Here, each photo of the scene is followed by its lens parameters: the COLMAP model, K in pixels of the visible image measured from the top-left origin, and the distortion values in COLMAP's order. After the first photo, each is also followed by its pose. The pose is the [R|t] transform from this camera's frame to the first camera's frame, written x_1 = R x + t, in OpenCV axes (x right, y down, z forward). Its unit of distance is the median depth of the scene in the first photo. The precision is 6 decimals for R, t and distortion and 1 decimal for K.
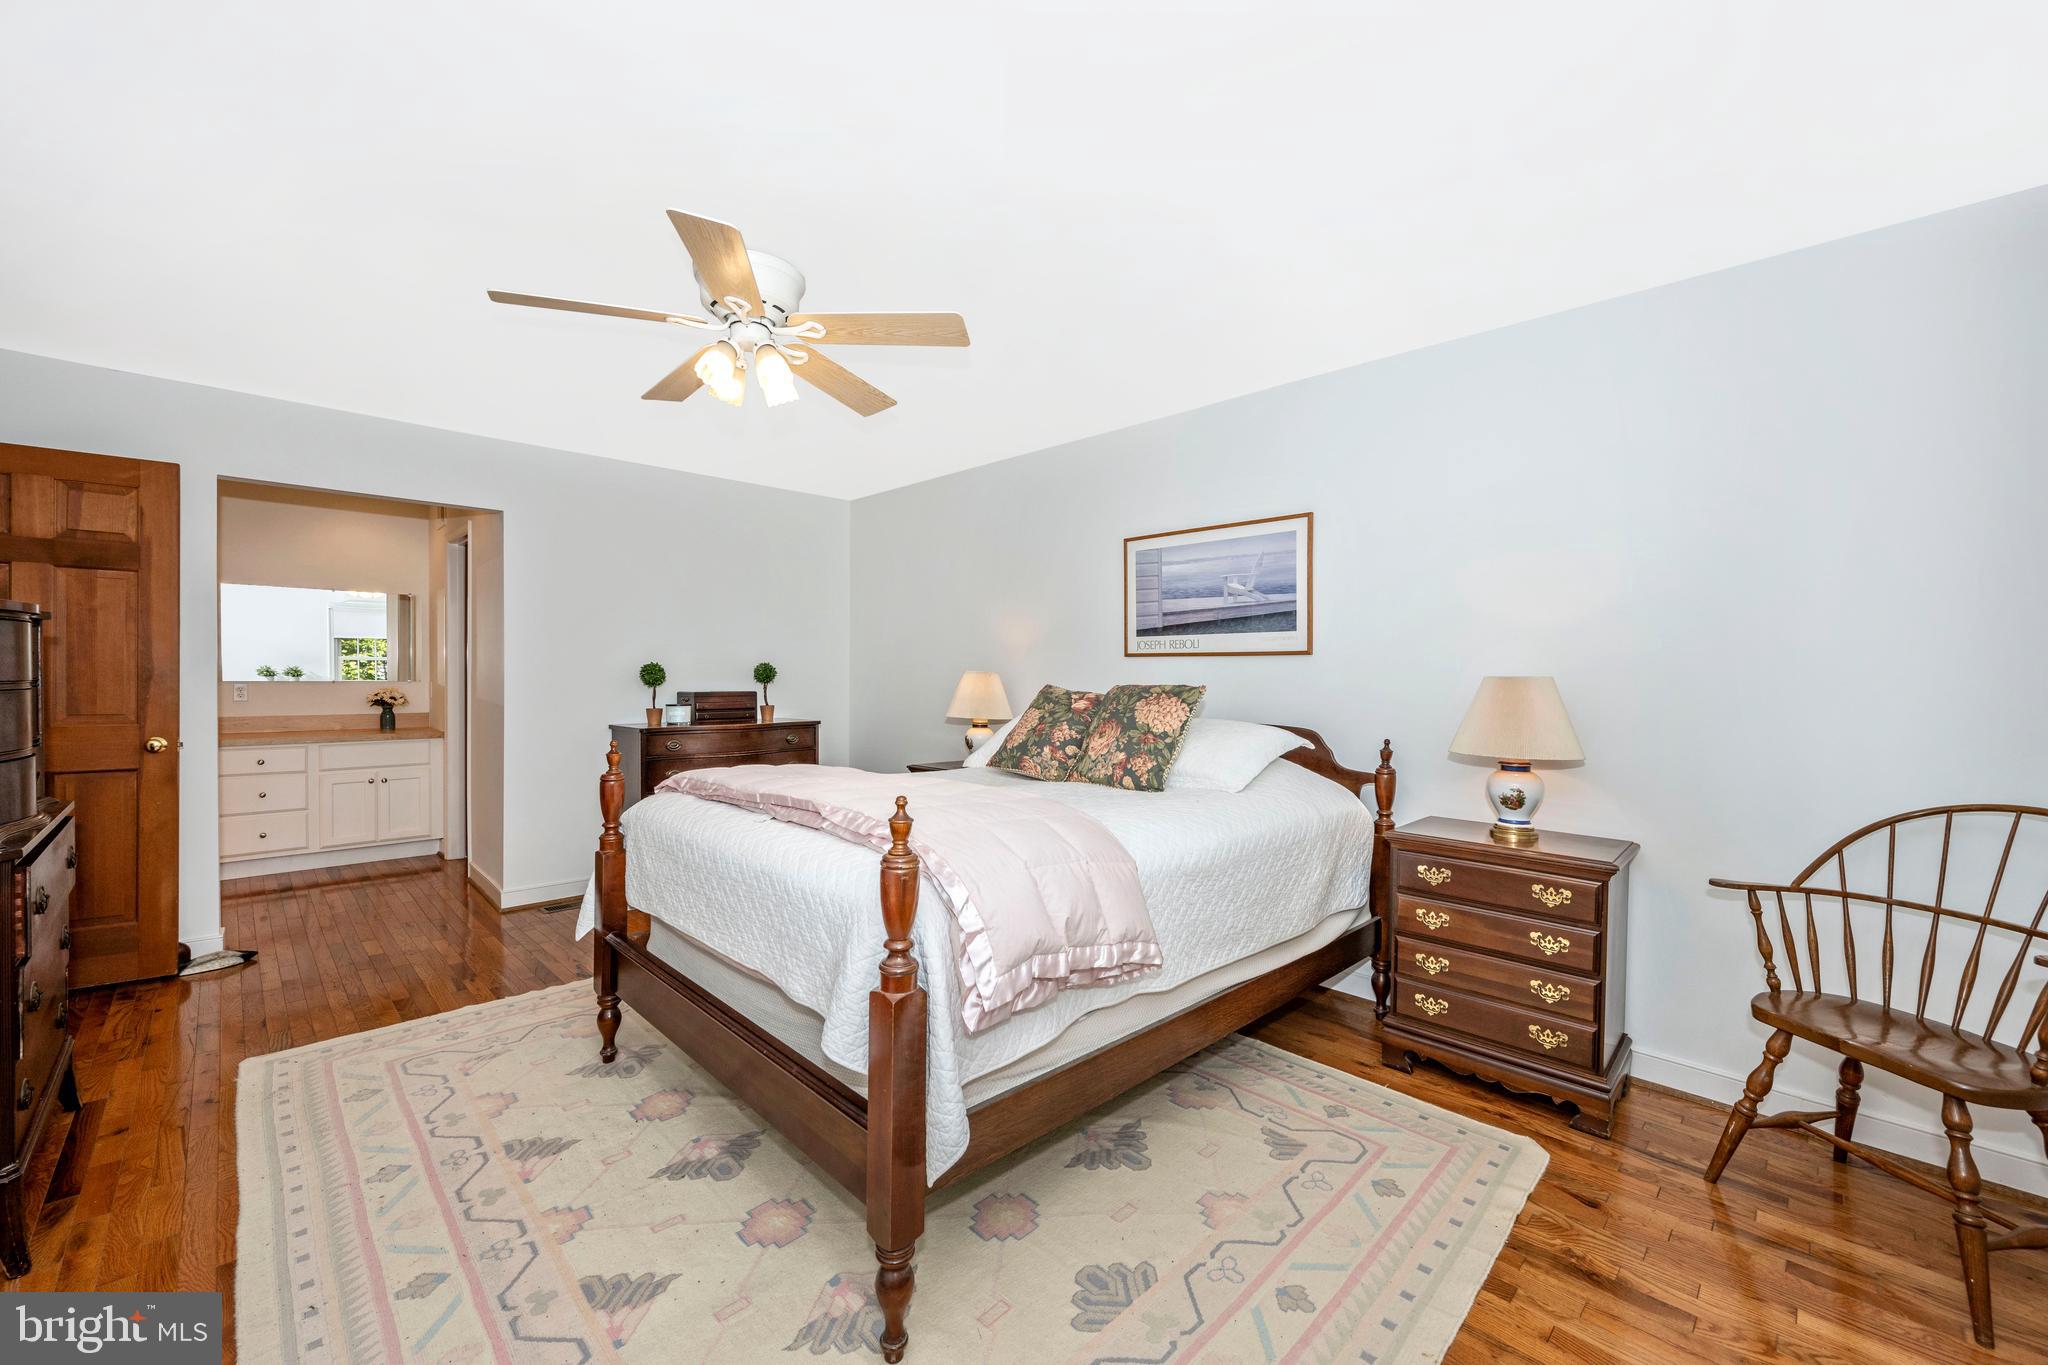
lens RADIAL K [[811.6, 0, 1018.1], [0, 811.6, 688.7], [0, 0, 1]] dist [-0.003749, -0.000102]
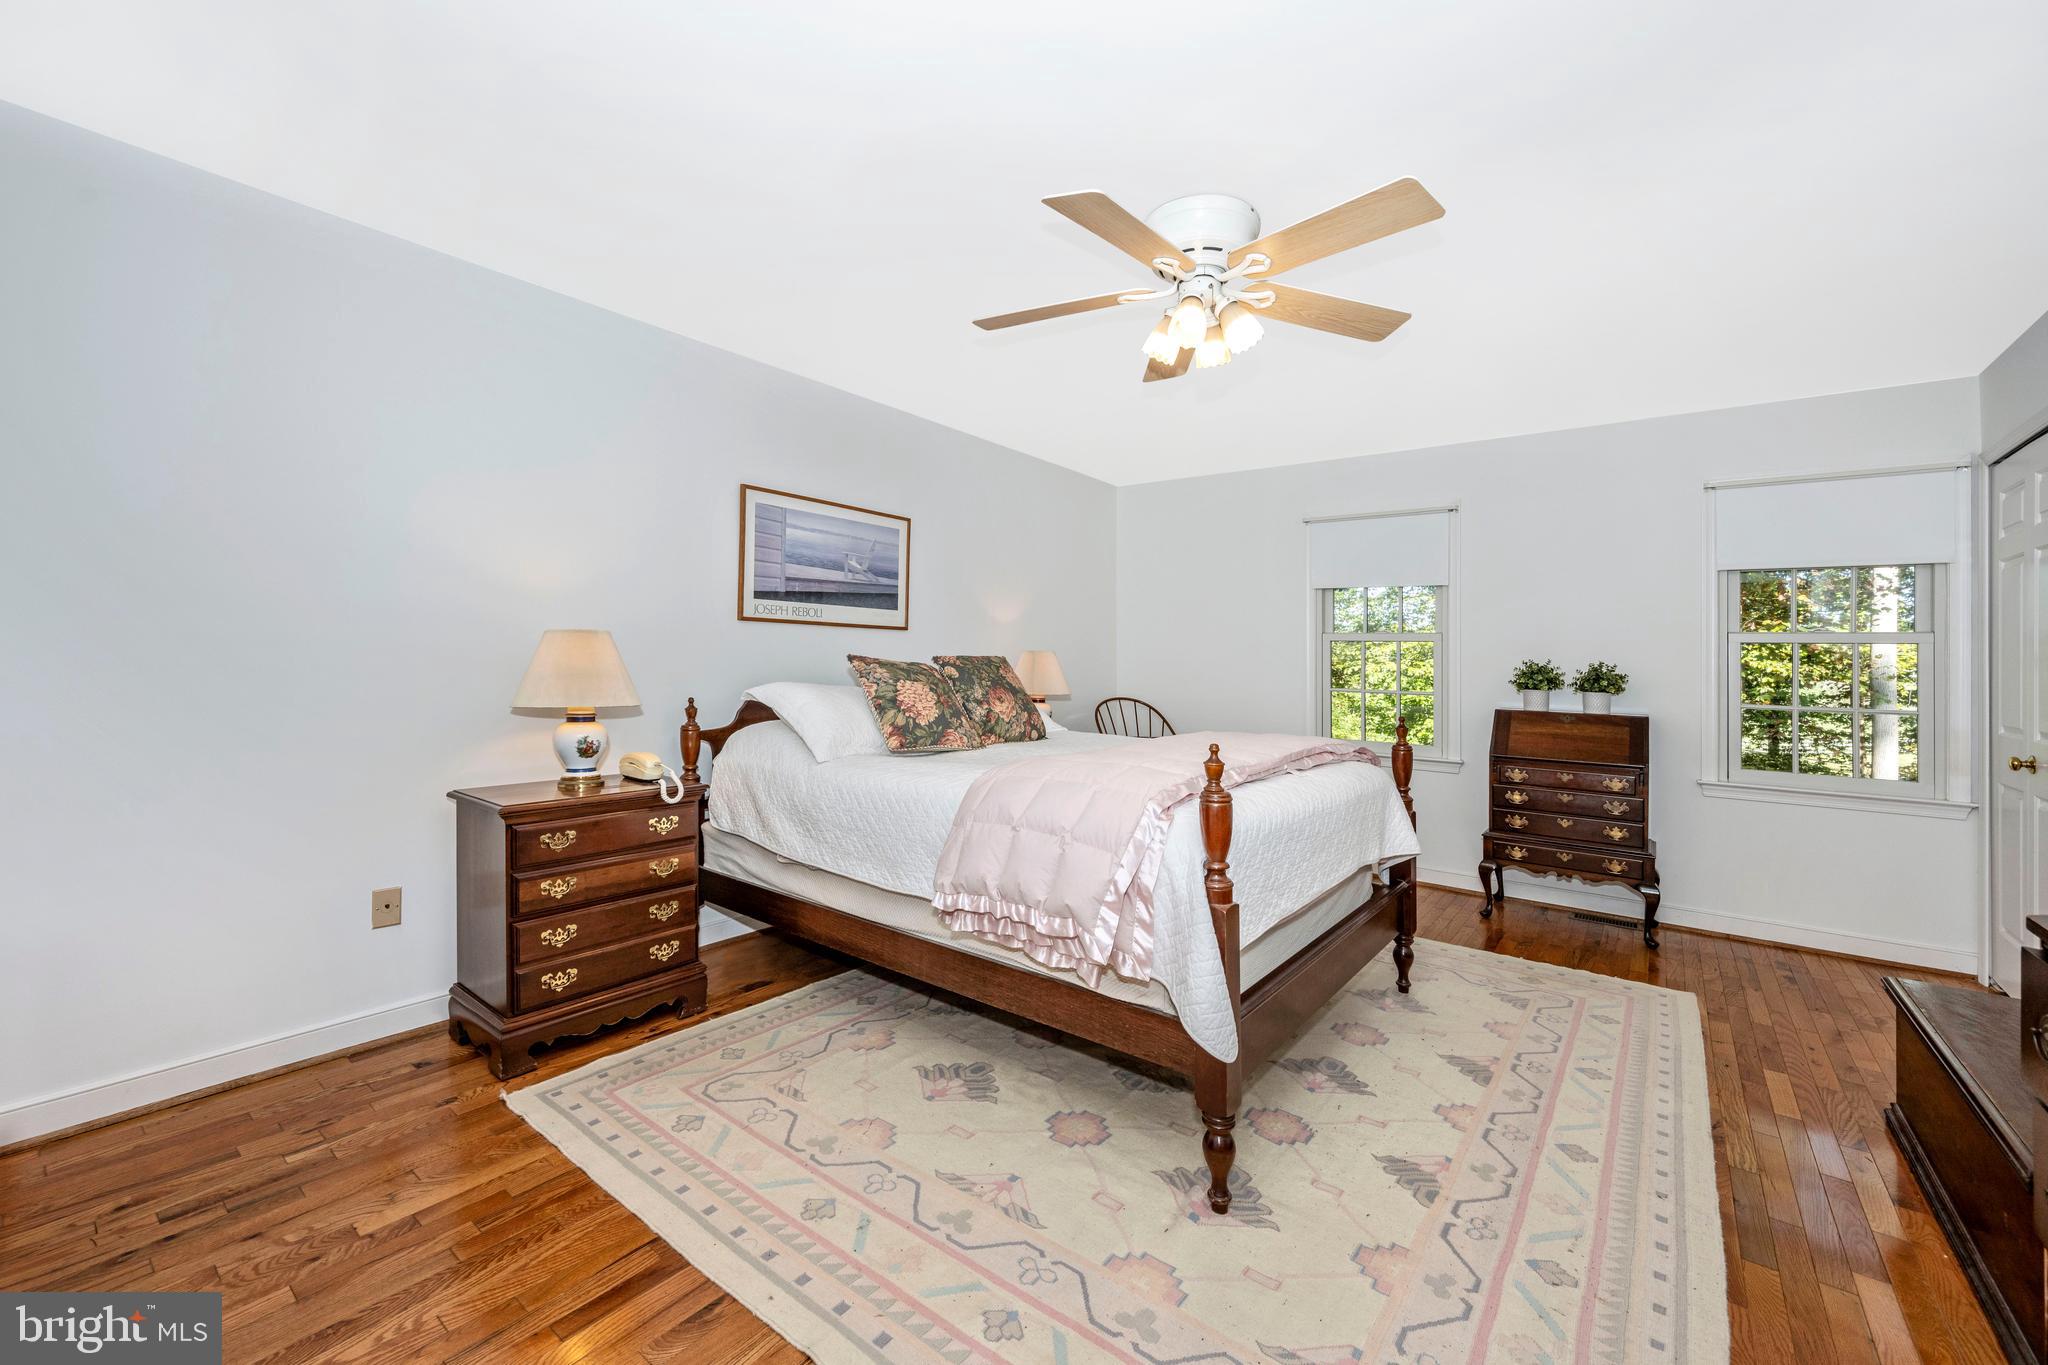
lens RADIAL K [[811.6, 0, 1026.6], [0, 811.6, 625.4], [0, 0, 1]] dist [-0.003749, -0.000102]
pose [[-0.127885, 0.031530, 0.991288, -0.909090], [-0.006810, 0.999443, -0.032668, -0.009407], [-0.991766, -0.010929, -0.127599, 0.967351]]
